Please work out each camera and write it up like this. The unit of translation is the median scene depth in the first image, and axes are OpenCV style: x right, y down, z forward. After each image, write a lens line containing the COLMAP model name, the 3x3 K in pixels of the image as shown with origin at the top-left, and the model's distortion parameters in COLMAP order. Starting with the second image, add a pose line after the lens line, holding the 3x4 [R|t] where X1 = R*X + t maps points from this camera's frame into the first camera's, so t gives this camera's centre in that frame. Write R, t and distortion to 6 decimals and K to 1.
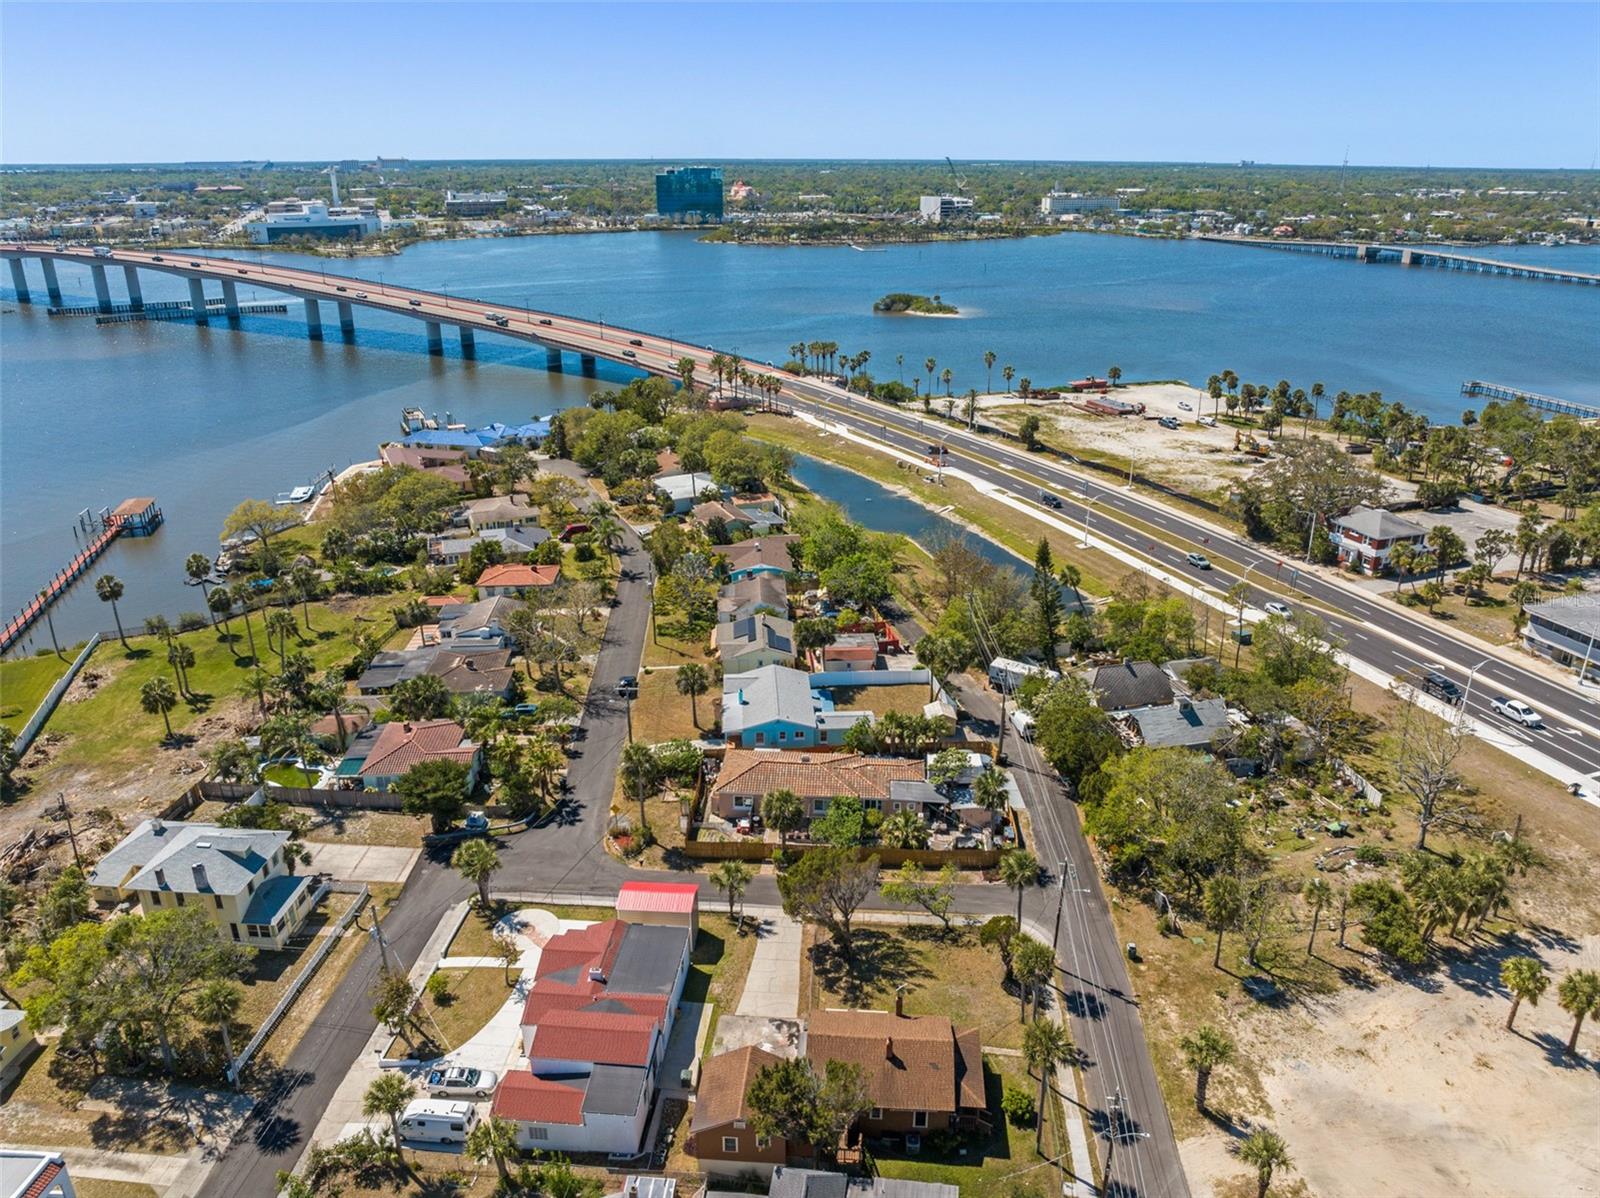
lens RADIAL K [[1118.7, 0, 800.0], [0, 1118.7, 599.0], [0, 0, 1]] dist [-0.062338, 0.029820]
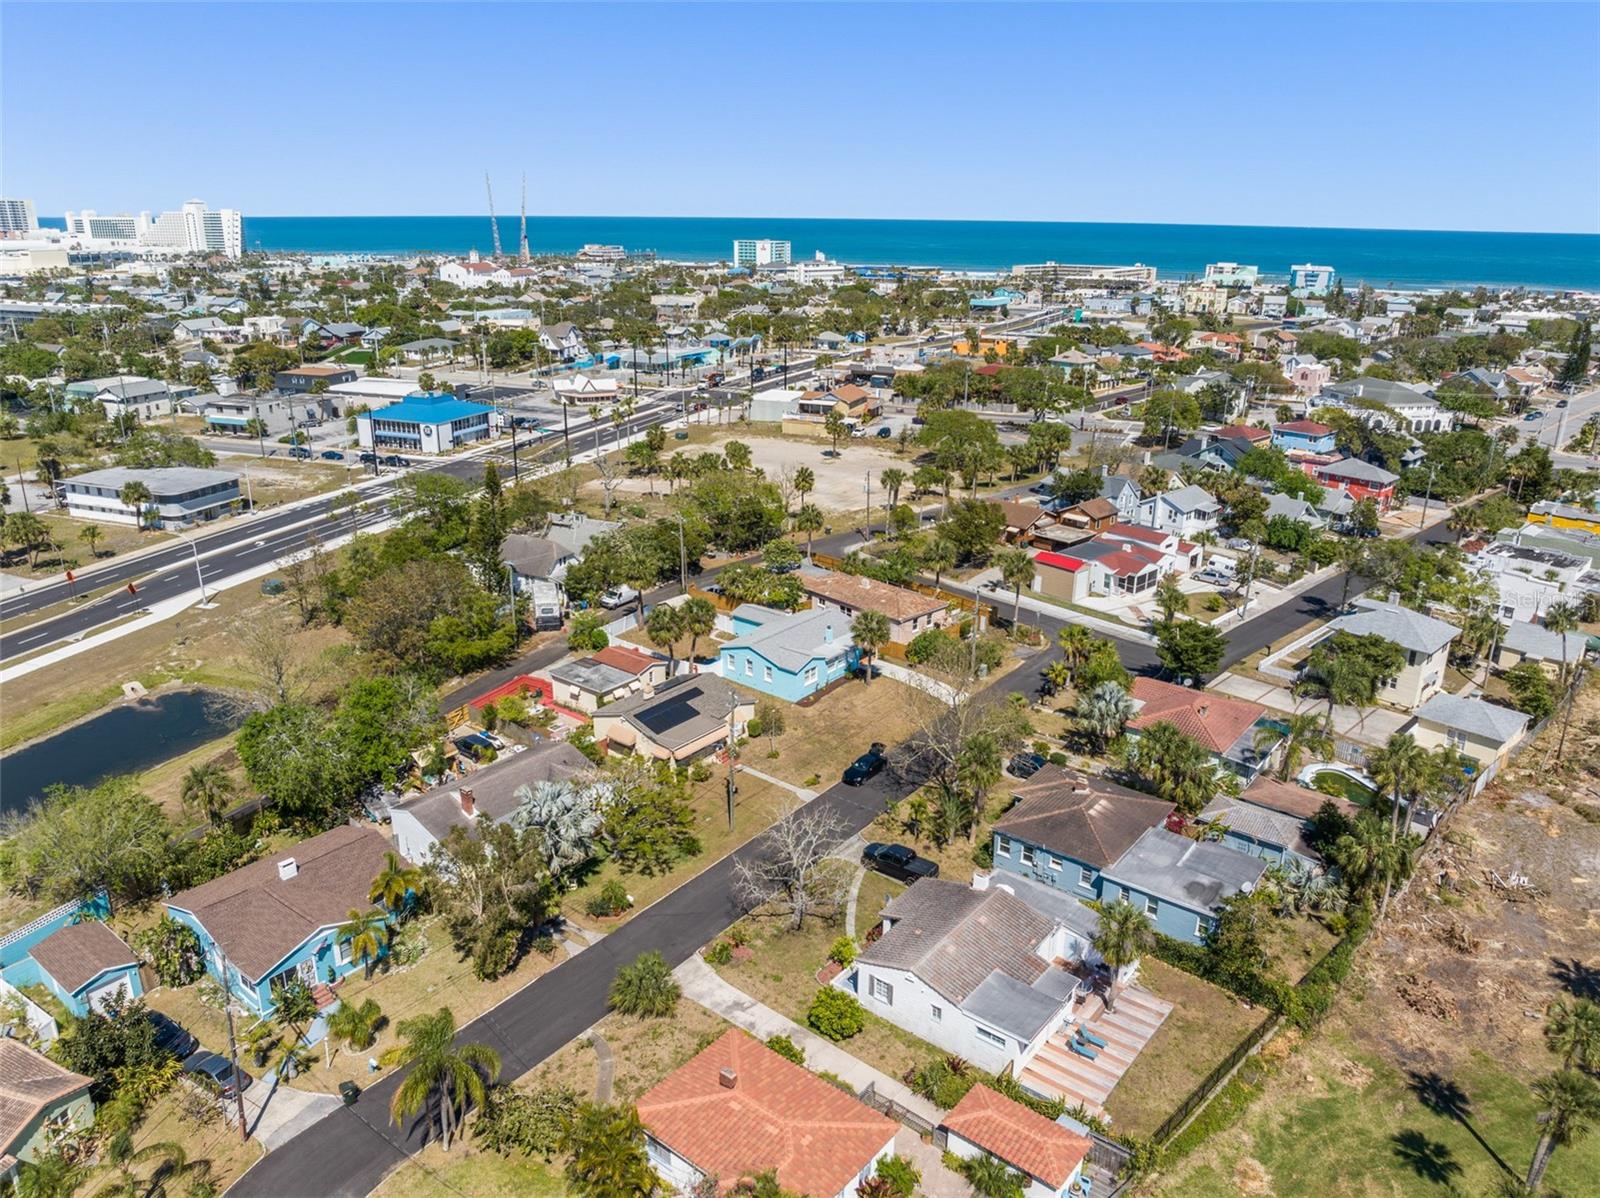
lens RADIAL K [[1118.7, 0, 800.0], [0, 1118.7, 599.0], [0, 0, 1]] dist [-0.062338, 0.029820]
pose [[-0.742535, -0.222965, 0.631608, -0.376704], [0.237082, 0.794435, 0.559165, -0.273445], [-0.626446, 0.564942, -0.537035, 0.936688]]
